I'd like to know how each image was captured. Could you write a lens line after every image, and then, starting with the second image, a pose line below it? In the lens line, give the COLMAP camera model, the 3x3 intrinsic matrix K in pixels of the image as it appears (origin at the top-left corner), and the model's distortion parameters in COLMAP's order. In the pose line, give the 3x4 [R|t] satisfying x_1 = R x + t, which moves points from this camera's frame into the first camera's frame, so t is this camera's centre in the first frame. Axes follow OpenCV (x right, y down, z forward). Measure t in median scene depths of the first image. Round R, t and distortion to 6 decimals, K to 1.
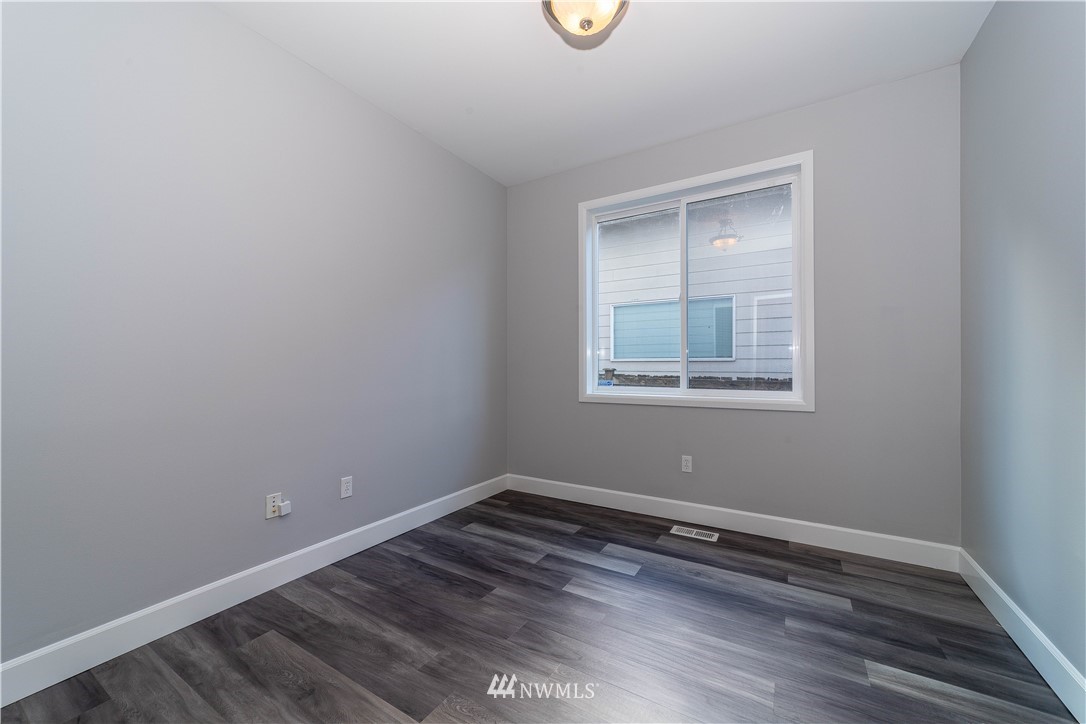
lens RADIAL K [[419.4, 0, 541.6], [0, 419.4, 361.1], [0, 0, 1]] dist [-0.003420, 0.000069]
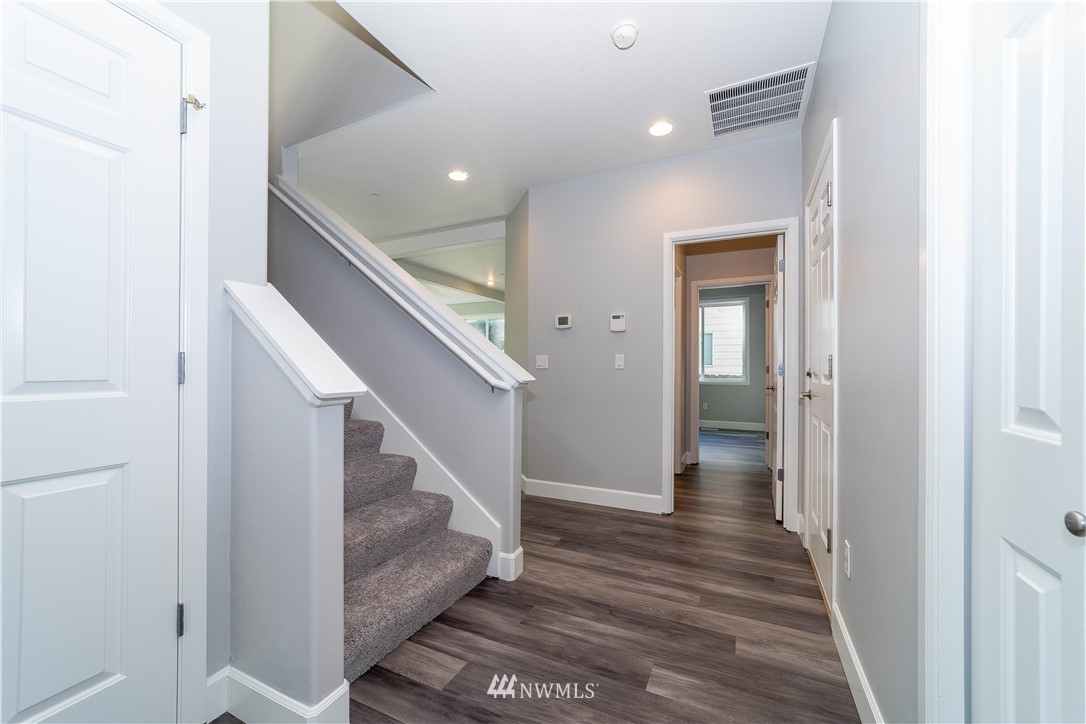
lens RADIAL K [[419.4, 0, 541.6], [0, 419.4, 365.7], [0, 0, 1]] dist [-0.003420, 0.000069]
pose [[0.995781, -0.000208, 0.091760, -1.282547], [-0.000327, 0.999983, 0.005818, -0.039616], [-0.091759, -0.005823, 0.995764, -2.143737]]
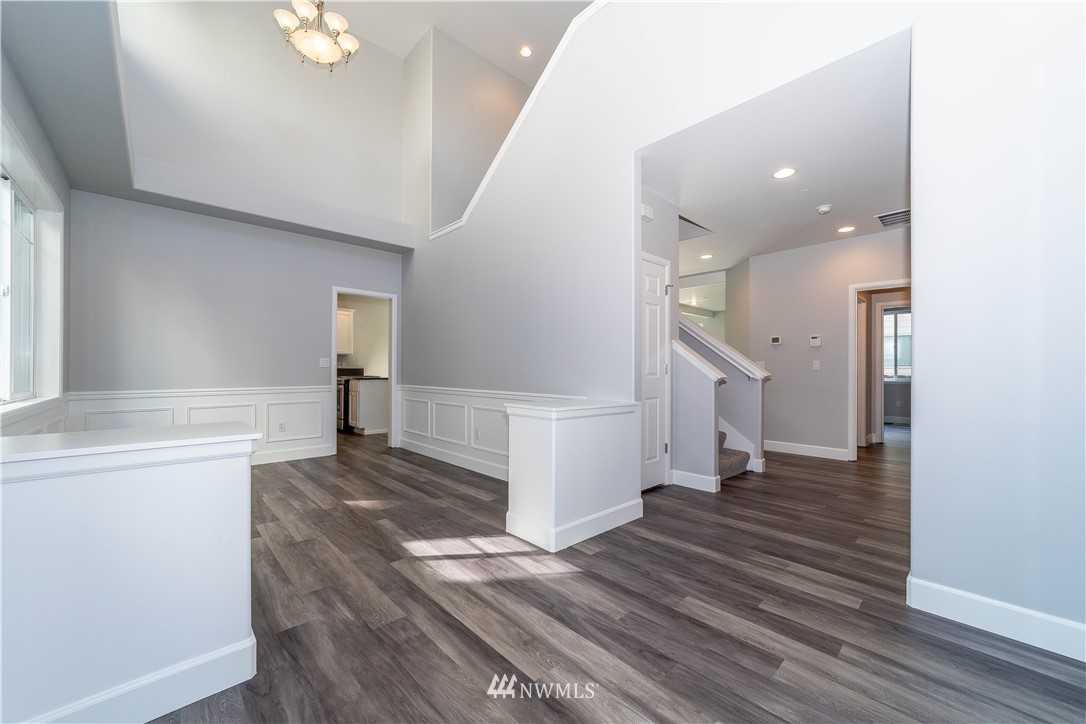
lens RADIAL K [[419.4, 0, 542.9], [0, 419.4, 360.3], [0, 0, 1]] dist [-0.003420, 0.000069]
pose [[0.964135, 0.000303, -0.265412, -1.748875], [-0.002218, 0.999974, -0.006914, -0.054494], [0.265403, 0.007255, 0.964110, -3.422280]]
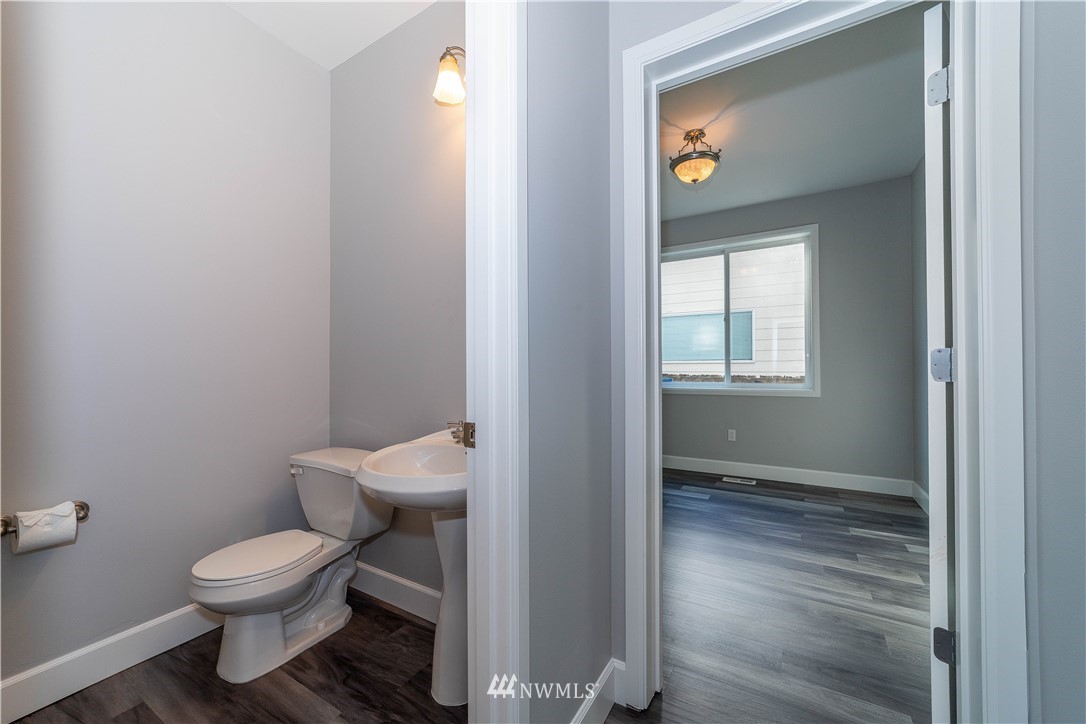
lens RADIAL K [[419.4, 0, 545.5], [0, 419.4, 362.6], [0, 0, 1]] dist [-0.003420, 0.000069]
pose [[0.999979, -0.005692, -0.002996, -0.377901], [0.005690, 0.999984, -0.000486, -0.009872], [0.002999, 0.000469, 0.999995, -0.579344]]
